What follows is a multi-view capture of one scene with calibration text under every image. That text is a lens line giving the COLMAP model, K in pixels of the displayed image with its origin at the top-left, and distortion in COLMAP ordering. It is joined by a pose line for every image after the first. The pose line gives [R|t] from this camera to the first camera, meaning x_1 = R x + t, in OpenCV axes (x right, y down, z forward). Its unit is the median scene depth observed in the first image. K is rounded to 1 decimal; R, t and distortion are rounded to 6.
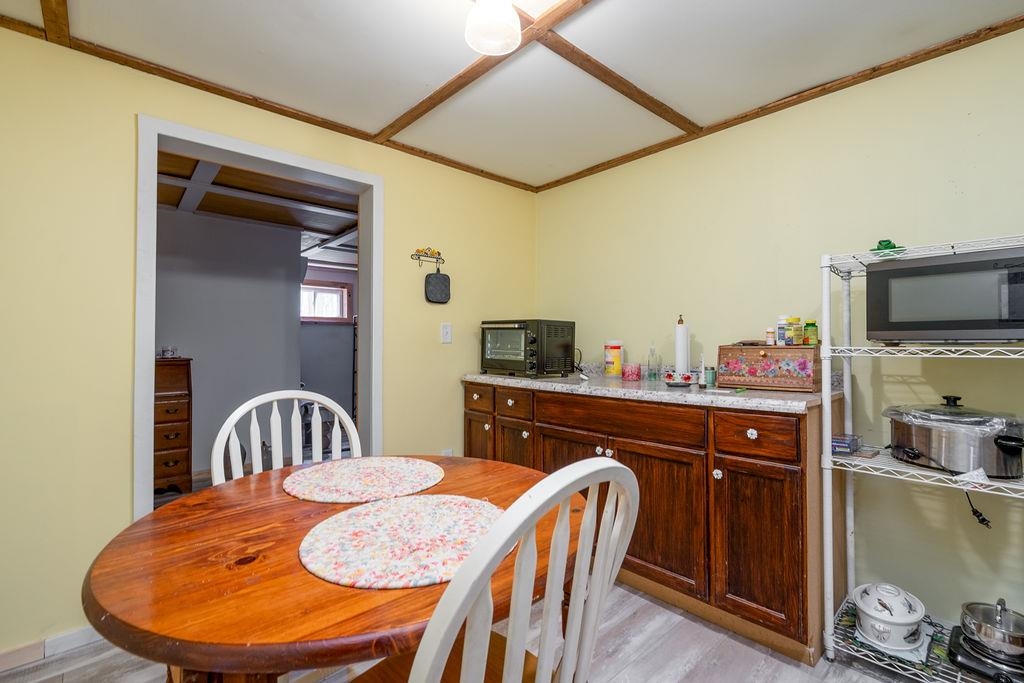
lens RADIAL K [[461.5, 0, 515.4], [0, 461.5, 338.0], [0, 0, 1]] dist [-0.005809, 0.001752]
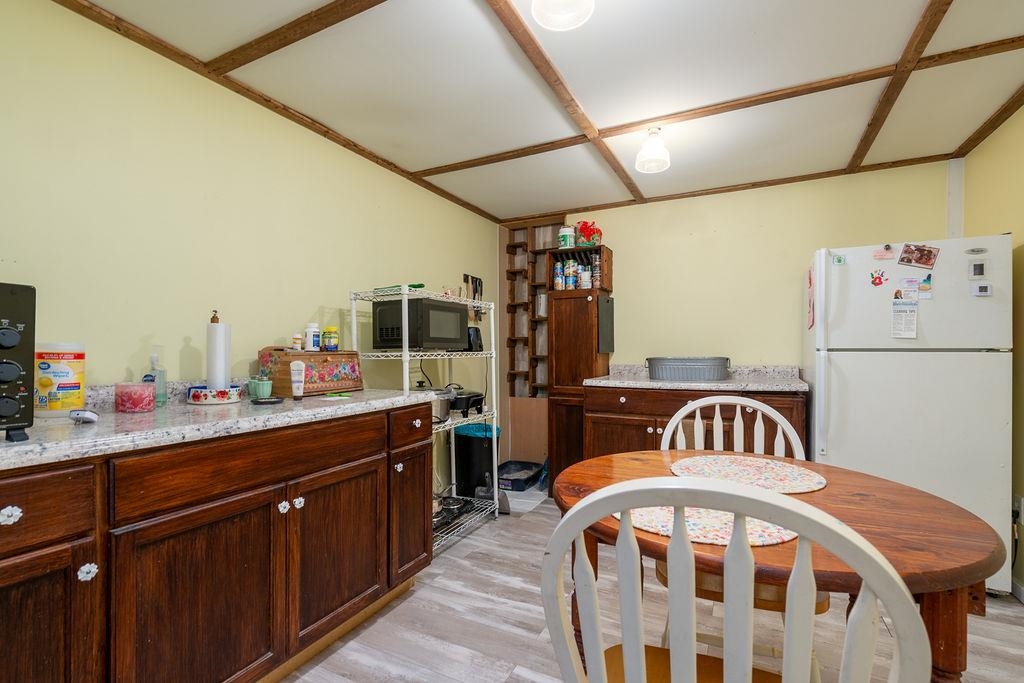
lens RADIAL K [[461.5, 0, 509.9], [0, 461.5, 352.0], [0, 0, 1]] dist [-0.005809, 0.001752]
pose [[-0.346877, -0.001797, 0.937909, -0.623343], [-0.015667, 0.999870, -0.003878, 0.014903], [-0.937780, -0.016039, -0.346860, 1.017967]]
